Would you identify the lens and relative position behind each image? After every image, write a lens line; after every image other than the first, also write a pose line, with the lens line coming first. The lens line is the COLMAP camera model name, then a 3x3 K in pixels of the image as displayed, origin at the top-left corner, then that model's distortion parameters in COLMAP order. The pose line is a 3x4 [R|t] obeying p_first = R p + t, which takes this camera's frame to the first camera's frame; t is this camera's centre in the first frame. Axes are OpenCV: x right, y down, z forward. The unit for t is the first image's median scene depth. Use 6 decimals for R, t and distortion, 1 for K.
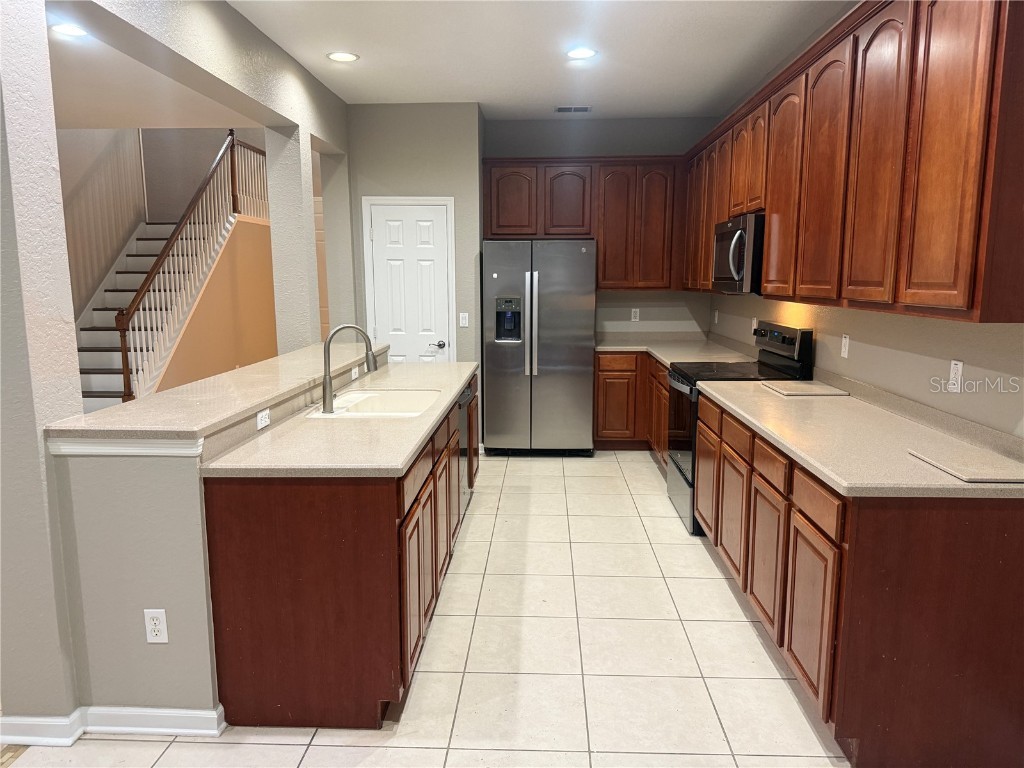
lens RADIAL K [[715.3, 0, 515.5], [0, 715.3, 394.9], [0, 0, 1]] dist [0.101303, -0.148085]
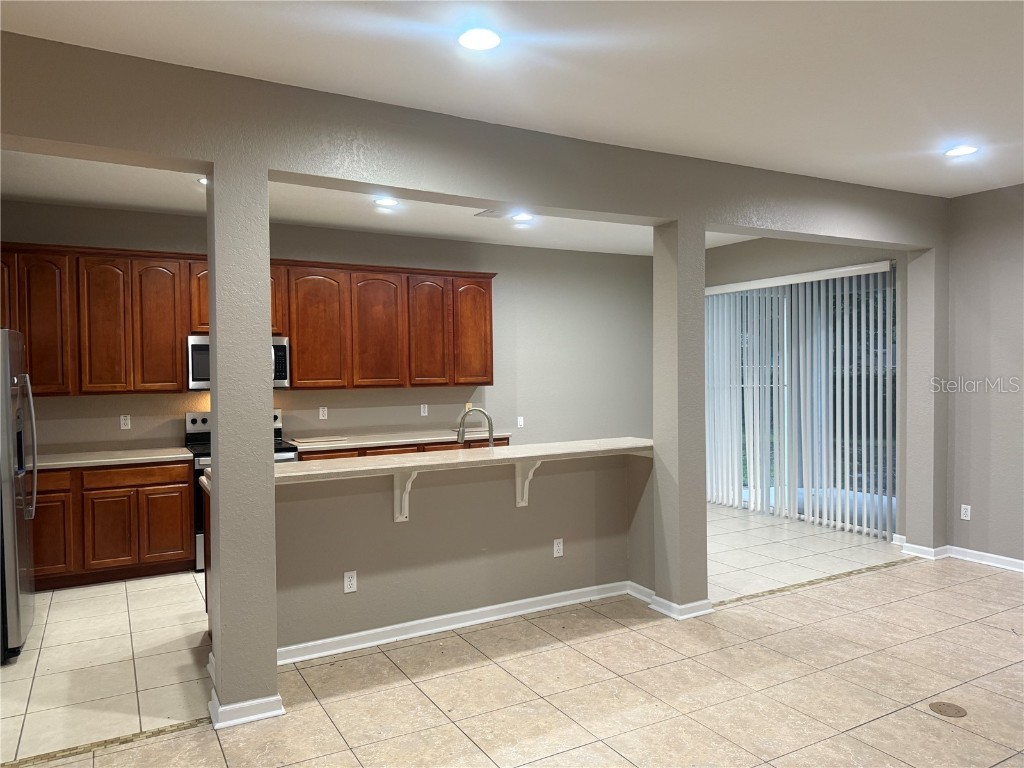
lens RADIAL K [[726.5, 0, 508.5], [0, 726.5, 386.7], [0, 0, 1]] dist [0.123842, -0.207351]
pose [[-0.526207, -0.010379, 0.850293, -1.080433], [0.154528, 0.982110, 0.107618, -0.204963], [-0.836198, 0.188024, -0.515189, 1.216621]]
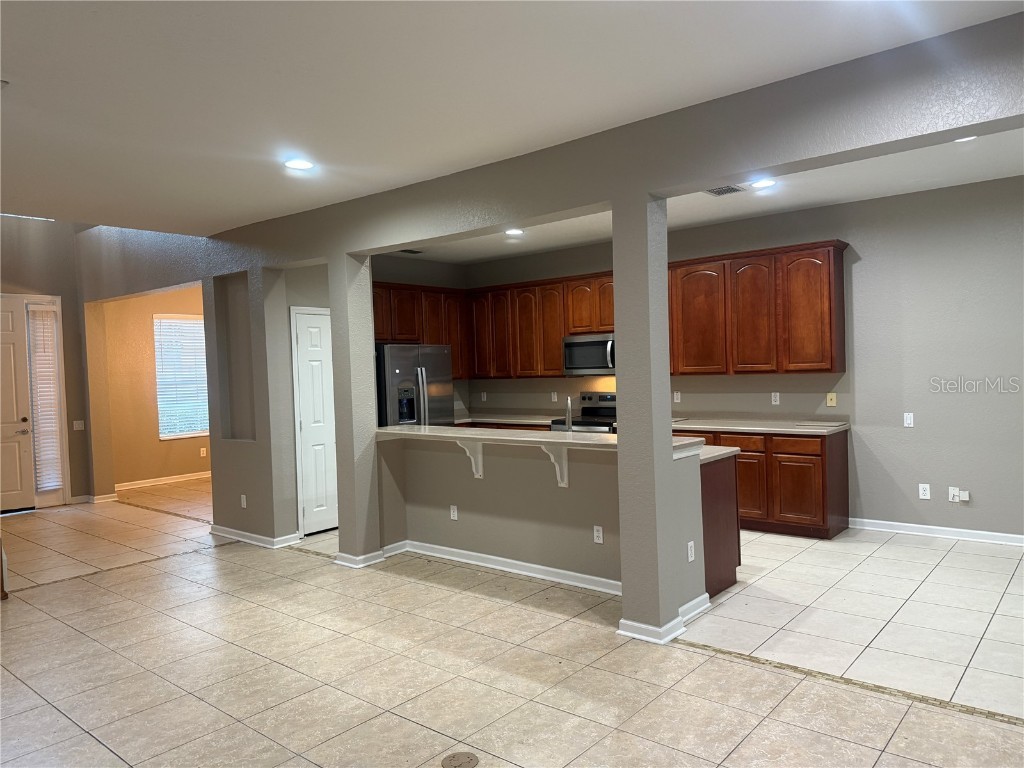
lens RADIAL K [[715.3, 0, 515.5], [0, 715.3, 394.9], [0, 0, 1]] dist [0.101303, -0.148085]
pose [[0.610871, -0.047877, 0.790281, -1.138286], [0.160072, 0.985025, -0.064058, -0.013199], [-0.775380, 0.165633, 0.609387, 0.088317]]
